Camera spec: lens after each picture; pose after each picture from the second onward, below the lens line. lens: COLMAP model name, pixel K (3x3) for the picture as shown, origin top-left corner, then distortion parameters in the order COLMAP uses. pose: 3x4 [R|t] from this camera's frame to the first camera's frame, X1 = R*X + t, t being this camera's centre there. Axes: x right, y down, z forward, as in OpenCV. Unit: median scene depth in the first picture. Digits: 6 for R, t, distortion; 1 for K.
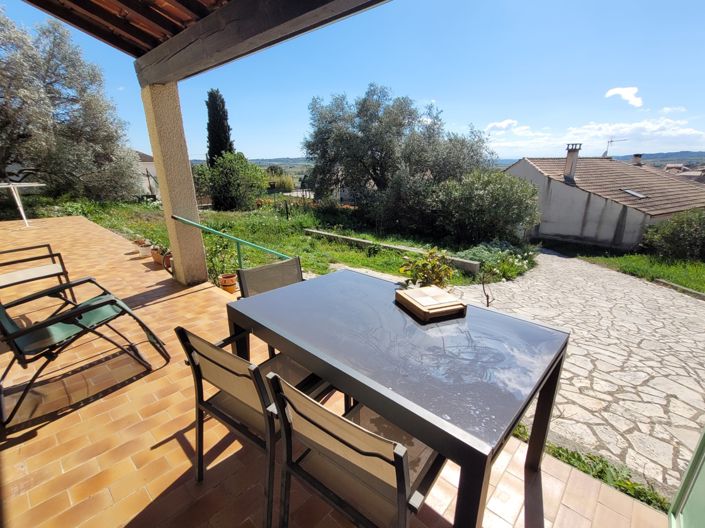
lens RADIAL K [[336.5, 0, 352.5], [0, 336.5, 264.0], [0, 0, 1]] dist [-0.000563, -0.000110]
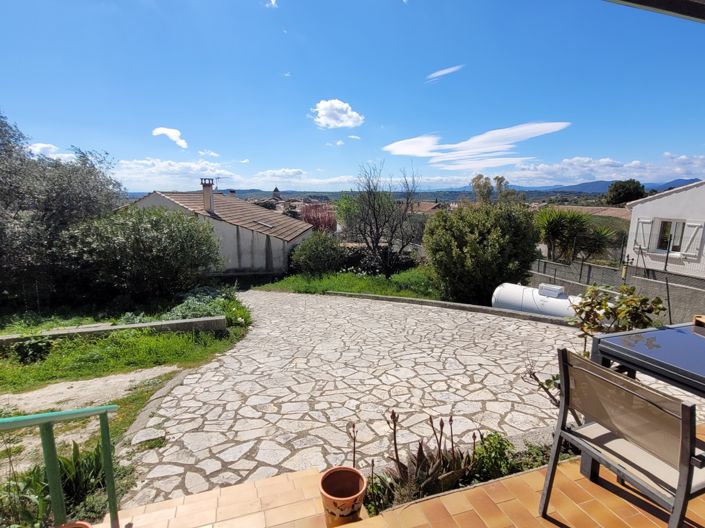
lens RADIAL K [[379.9, 0, 352.5], [0, 379.9, 264.0], [0, 0, 1]] dist [0.000936, 0.000092]
pose [[0.484064, -0.145853, 0.862791, -0.165387], [0.248407, 0.968350, 0.024330, -0.048693], [-0.839033, 0.202546, 0.504974, 0.177853]]
